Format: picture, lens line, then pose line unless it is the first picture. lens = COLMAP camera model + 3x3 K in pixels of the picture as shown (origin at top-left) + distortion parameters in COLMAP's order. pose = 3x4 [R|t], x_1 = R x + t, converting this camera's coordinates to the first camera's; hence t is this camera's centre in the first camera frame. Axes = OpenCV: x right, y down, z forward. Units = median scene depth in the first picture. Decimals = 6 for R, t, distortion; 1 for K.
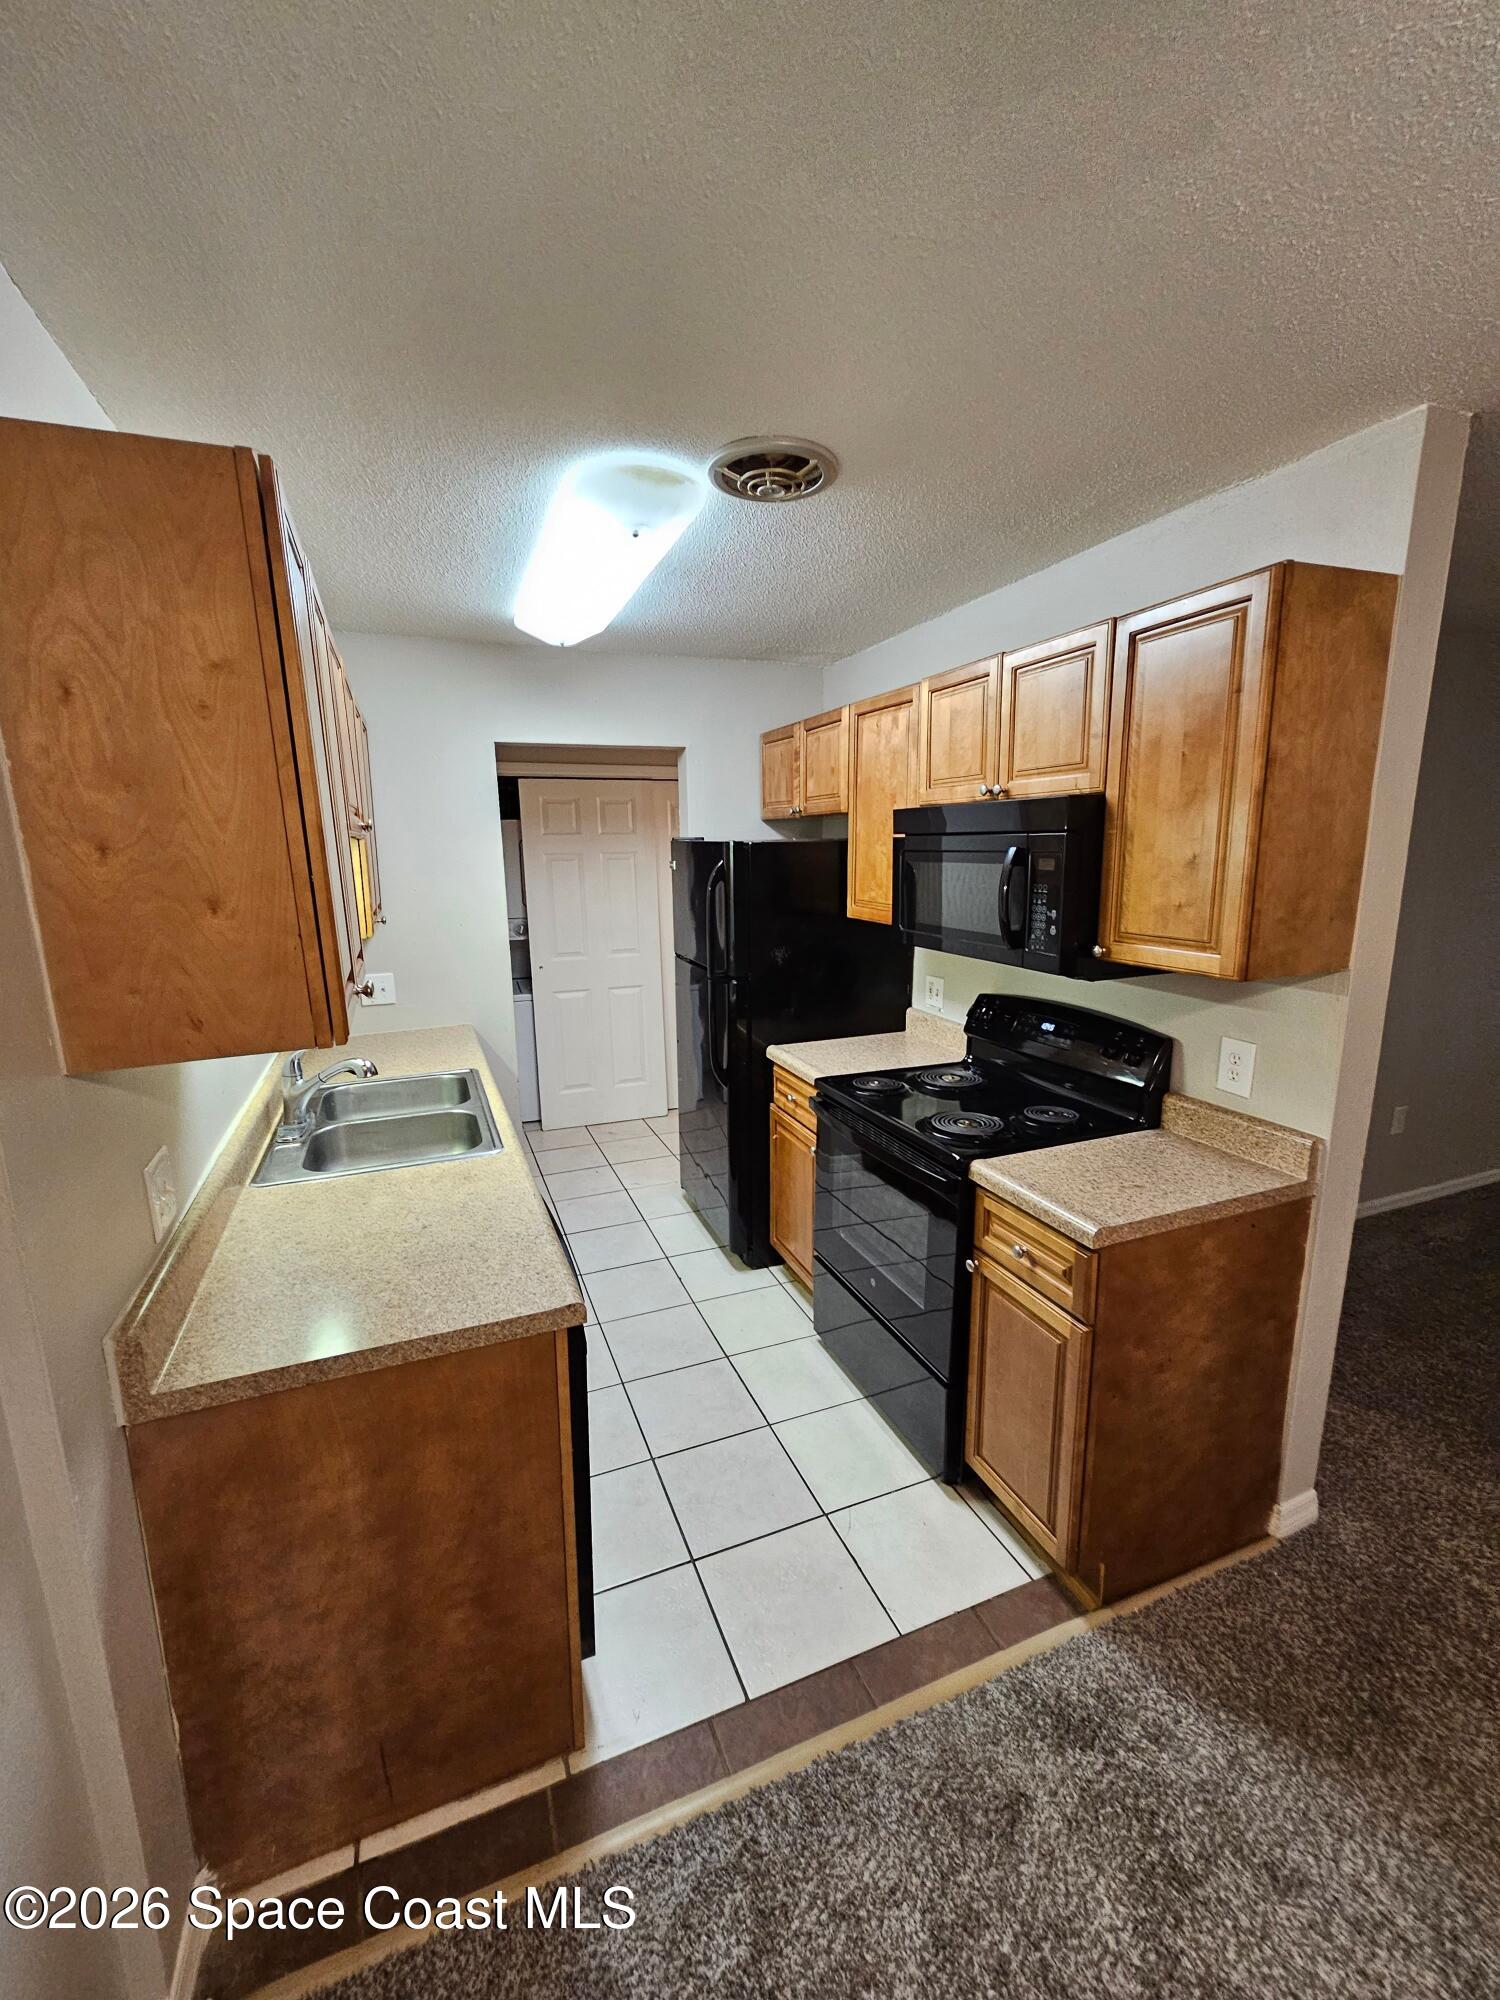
lens RADIAL K [[814.1, 0, 744.3], [0, 814.1, 1004.9], [0, 0, 1]] dist [-0.000407, 0.000824]
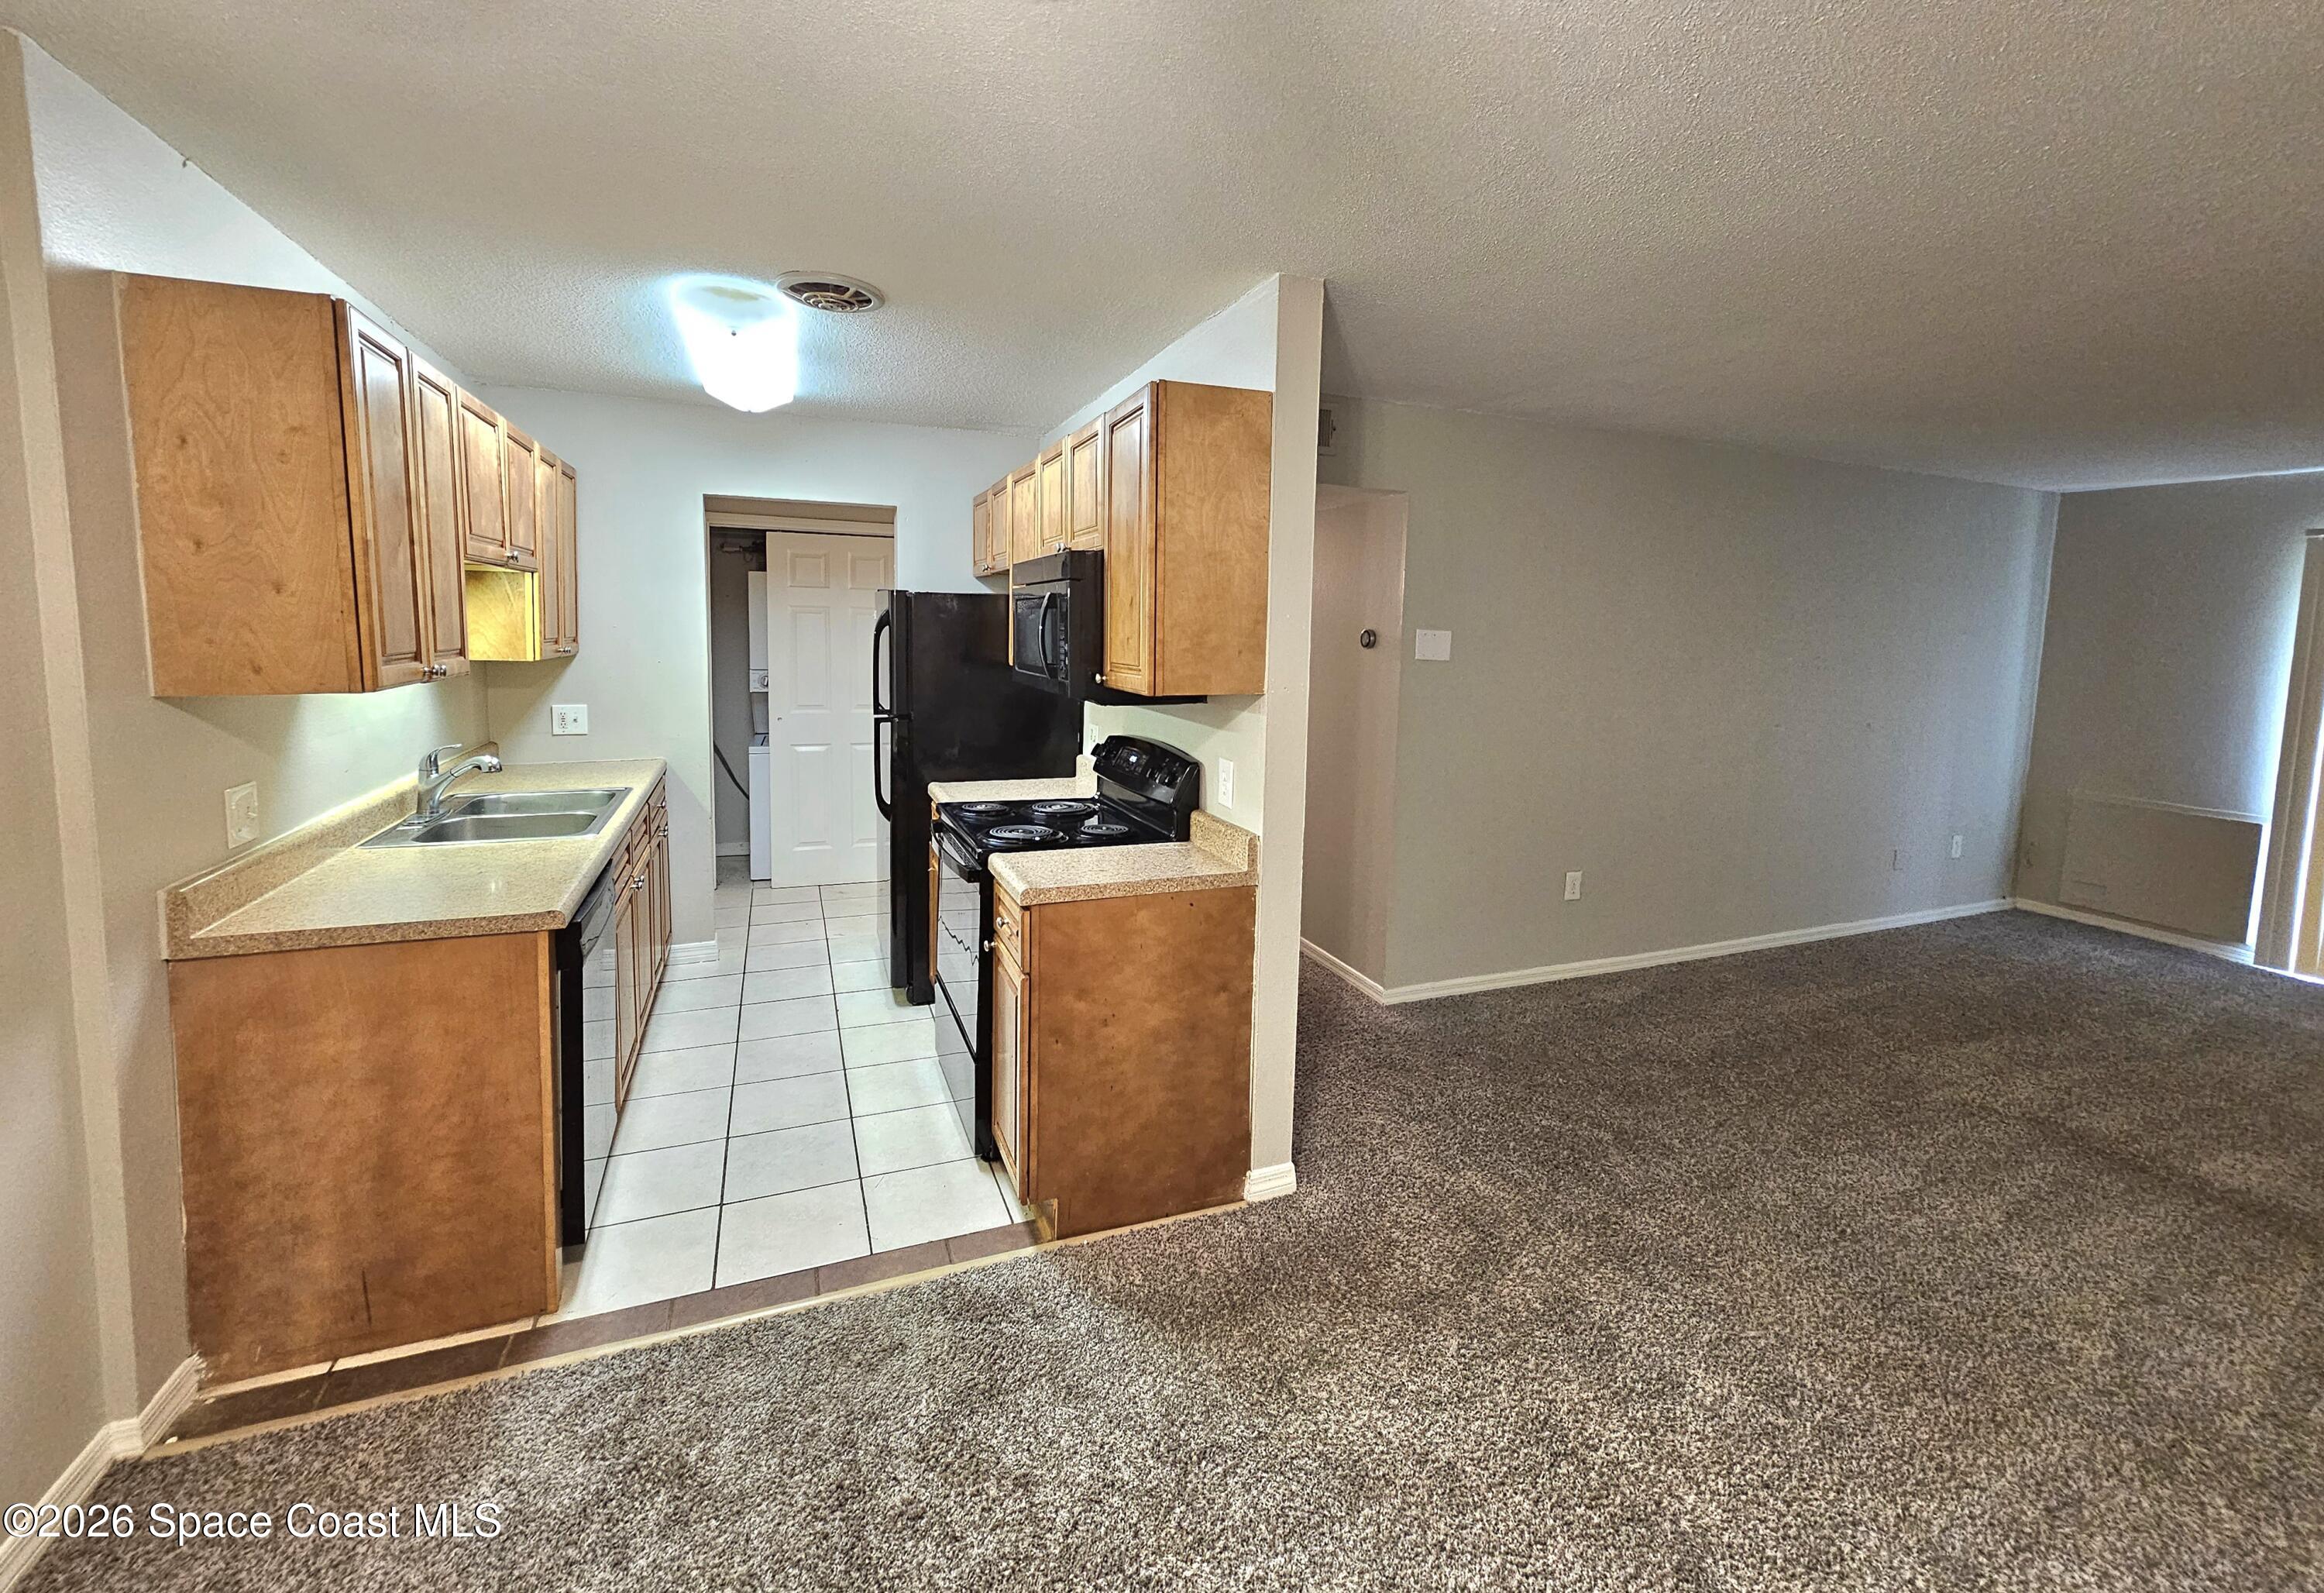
lens RADIAL K [[948.8, 0, 1170.5], [0, 948.8, 711.7], [0, 0, 1]] dist [0.004095, 0.000515]
pose [[0.999303, 0.035442, 0.011679, 0.645282], [-0.034038, 0.993989, -0.104050, 0.153680], [-0.015296, 0.103580, 0.994503, -0.480906]]
